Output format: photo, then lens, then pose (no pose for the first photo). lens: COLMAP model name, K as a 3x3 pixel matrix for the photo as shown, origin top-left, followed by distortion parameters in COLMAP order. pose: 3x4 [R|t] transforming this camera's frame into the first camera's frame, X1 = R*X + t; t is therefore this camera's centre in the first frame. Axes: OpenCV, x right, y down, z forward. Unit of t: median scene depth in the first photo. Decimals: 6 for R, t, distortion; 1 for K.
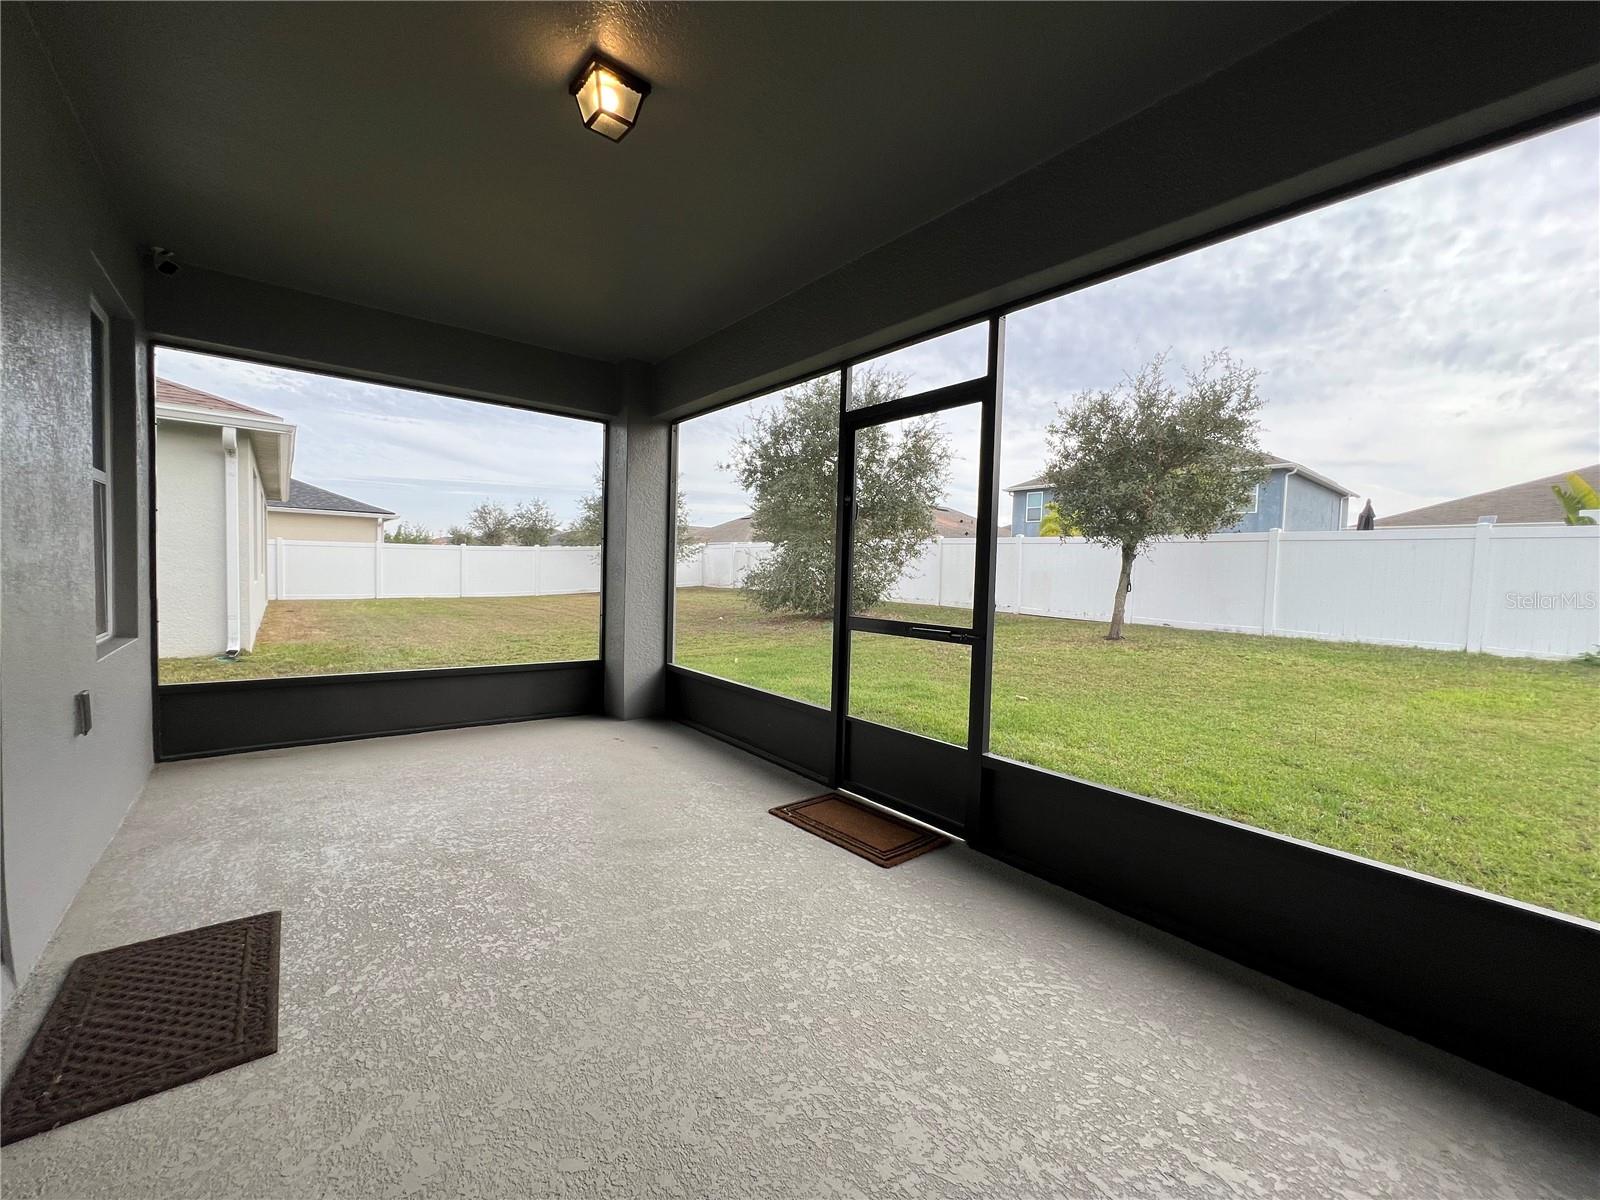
lens RADIAL K [[640.7, 0, 796.2], [0, 640.7, 597.6], [0, 0, 1]] dist [-0.003186, 0.000397]
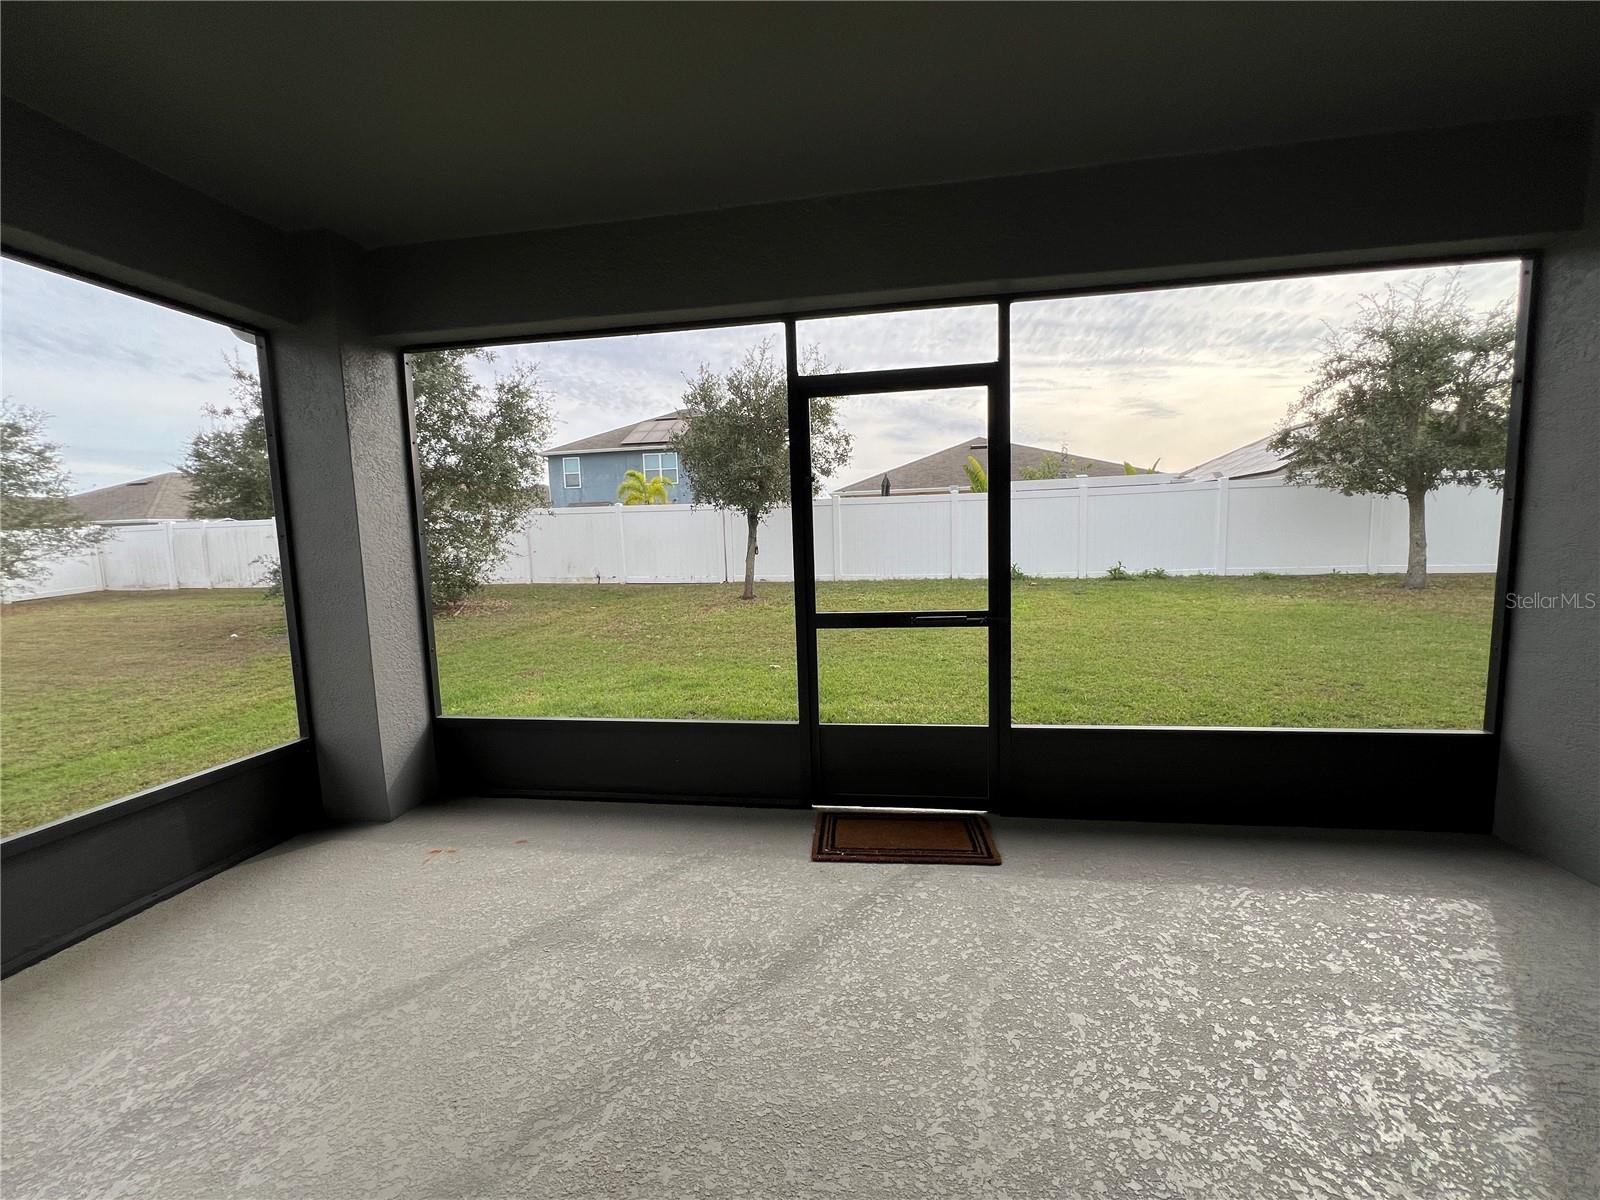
lens RADIAL K [[640.7, 0, 796.3], [0, 640.7, 599.1], [0, 0, 1]] dist [-0.003186, 0.000397]
pose [[0.734696, -0.120525, 0.667605, -0.519774], [0.082479, 0.992661, 0.088440, -0.070035], [-0.673364, -0.009913, 0.739244, 0.366522]]
